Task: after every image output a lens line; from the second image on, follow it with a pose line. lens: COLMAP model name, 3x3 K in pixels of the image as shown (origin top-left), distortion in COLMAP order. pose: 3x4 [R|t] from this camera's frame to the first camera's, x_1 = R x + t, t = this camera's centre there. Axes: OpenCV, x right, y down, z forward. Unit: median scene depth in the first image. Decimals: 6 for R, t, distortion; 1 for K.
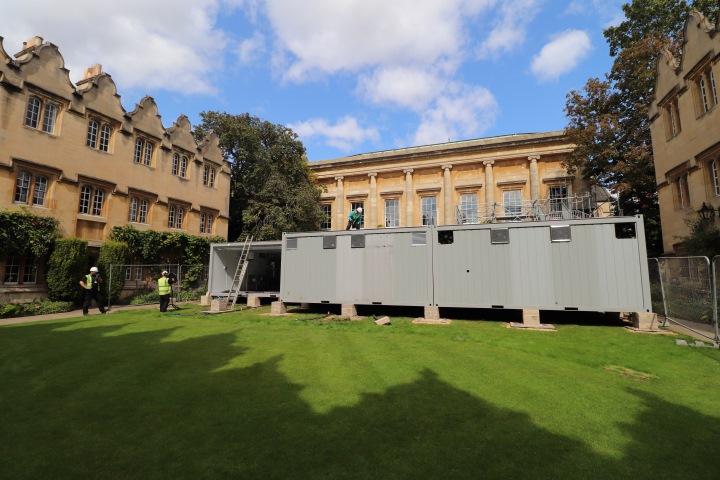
lens RADIAL K [[338.4, 0, 361.5], [0, 338.4, 238.8], [0, 0, 1]] dist [-0.005134, -0.009636]
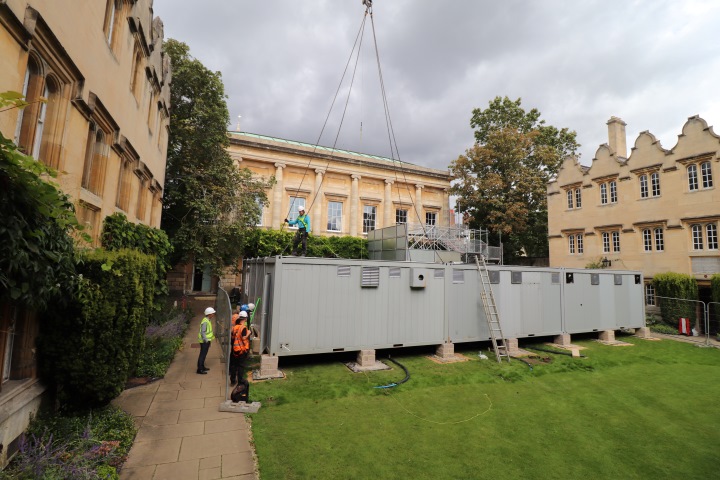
lens RADIAL K [[338.4, 0, 362.9], [0, 338.4, 233.0], [0, 0, 1]] dist [-0.005134, -0.009636]
pose [[0.721001, 0.093869, 0.686546, -0.468124], [-0.108237, 0.993877, -0.022220, -0.022511], [-0.684428, -0.058289, 0.726746, 0.244686]]
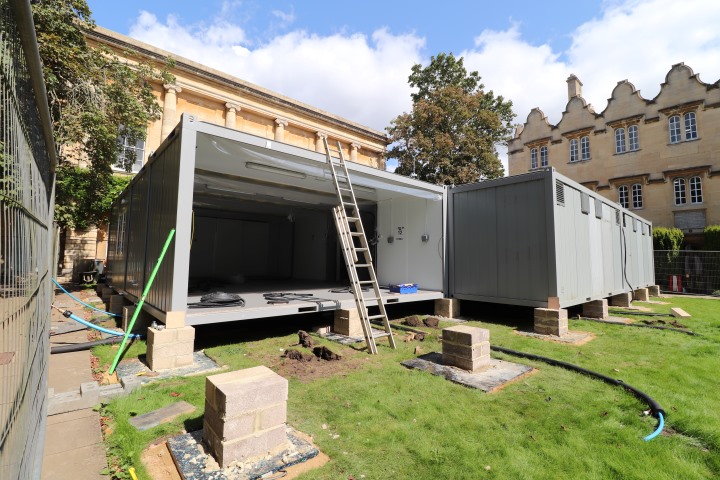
lens RADIAL K [[338.4, 0, 365.1], [0, 338.4, 233.5], [0, 0, 1]] dist [-0.005134, -0.009636]
pose [[0.472824, 0.079533, 0.877560, -0.367580], [-0.109595, 0.993493, -0.030990, 0.056645], [-0.874315, -0.081523, 0.478464, 0.463723]]
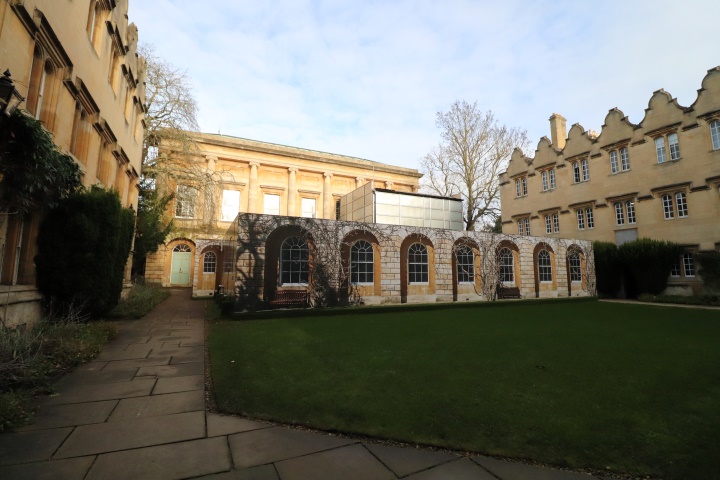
lens RADIAL K [[338.4, 0, 364.3], [0, 338.4, 232.1], [0, 0, 1]] dist [-0.005134, -0.009636]
pose [[0.691048, 0.093554, 0.716729, -0.476795], [-0.080473, 0.995382, -0.052337, 0.024405], [-0.718315, -0.021509, 0.695385, 0.162035]]
